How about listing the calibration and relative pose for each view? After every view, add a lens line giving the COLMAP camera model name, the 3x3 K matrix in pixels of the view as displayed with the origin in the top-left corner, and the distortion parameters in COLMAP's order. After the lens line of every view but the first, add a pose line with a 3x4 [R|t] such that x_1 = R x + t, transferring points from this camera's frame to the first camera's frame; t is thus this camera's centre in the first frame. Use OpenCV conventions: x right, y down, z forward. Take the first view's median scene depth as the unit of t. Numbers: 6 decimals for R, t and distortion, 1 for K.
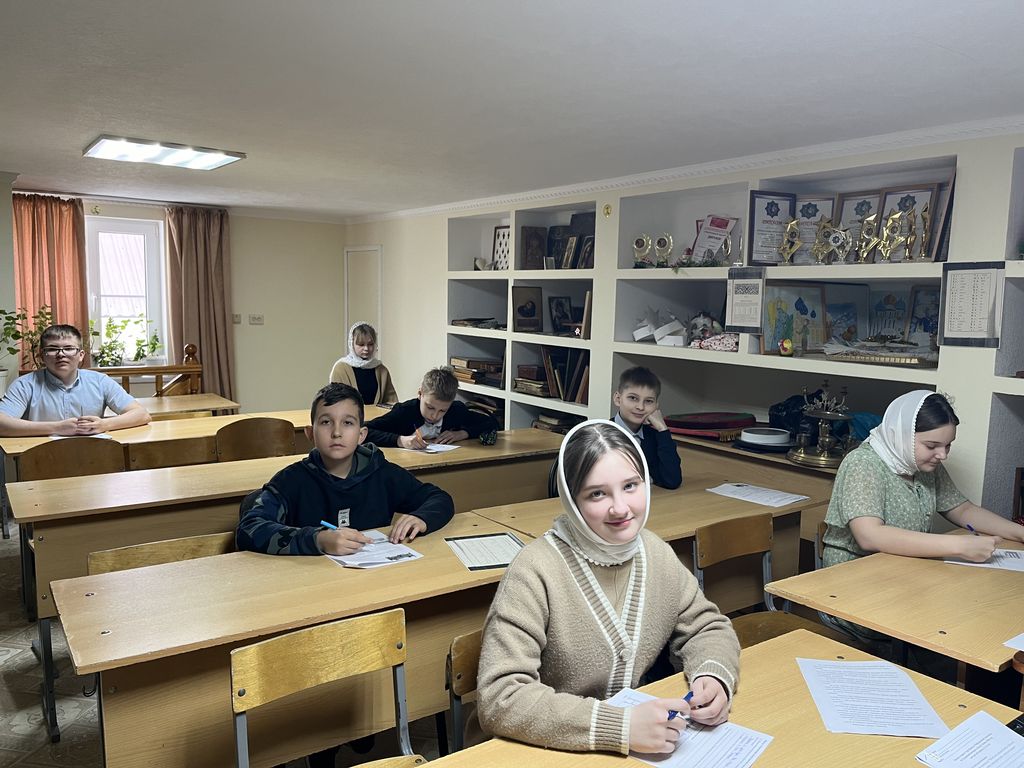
lens RADIAL K [[778.2, 0, 502.2], [0, 778.2, 383.1], [0, 0, 1]] dist [0.054867, -0.081240]
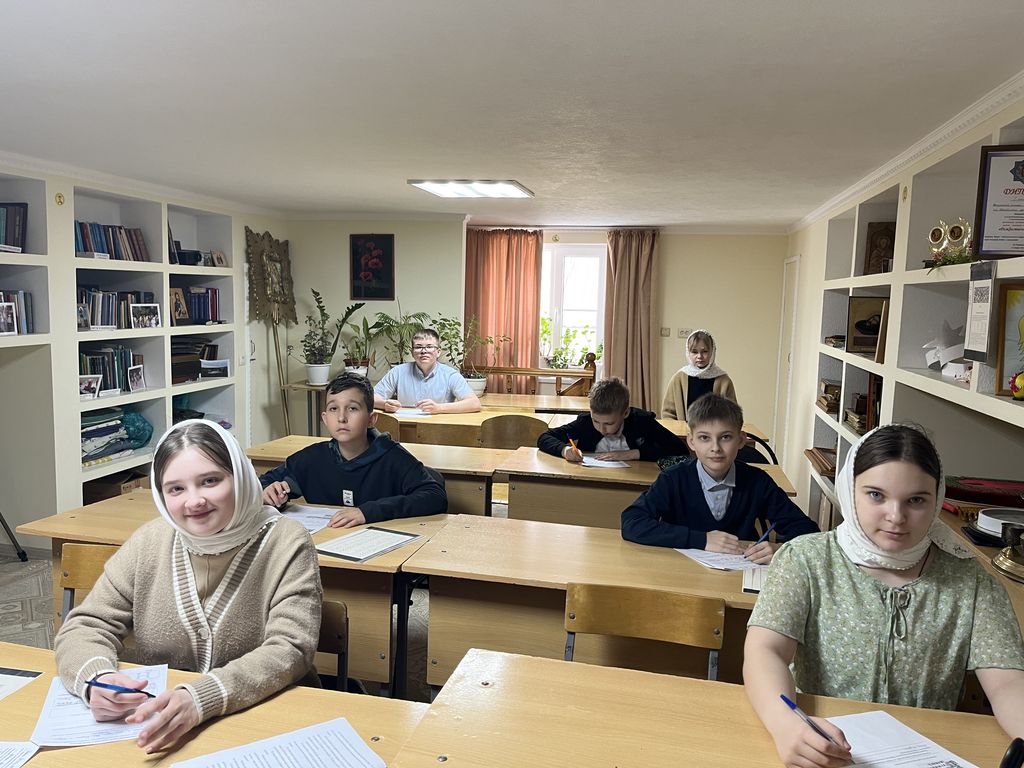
lens RADIAL K [[778.2, 0, 511.2], [0, 778.2, 370.2], [0, 0, 1]] dist [0.054867, -0.081240]
pose [[0.675695, 0.060929, -0.734659, 0.352671], [-0.092300, 0.995729, -0.002312, -0.011872], [0.731380, 0.069371, 0.678433, 0.172203]]
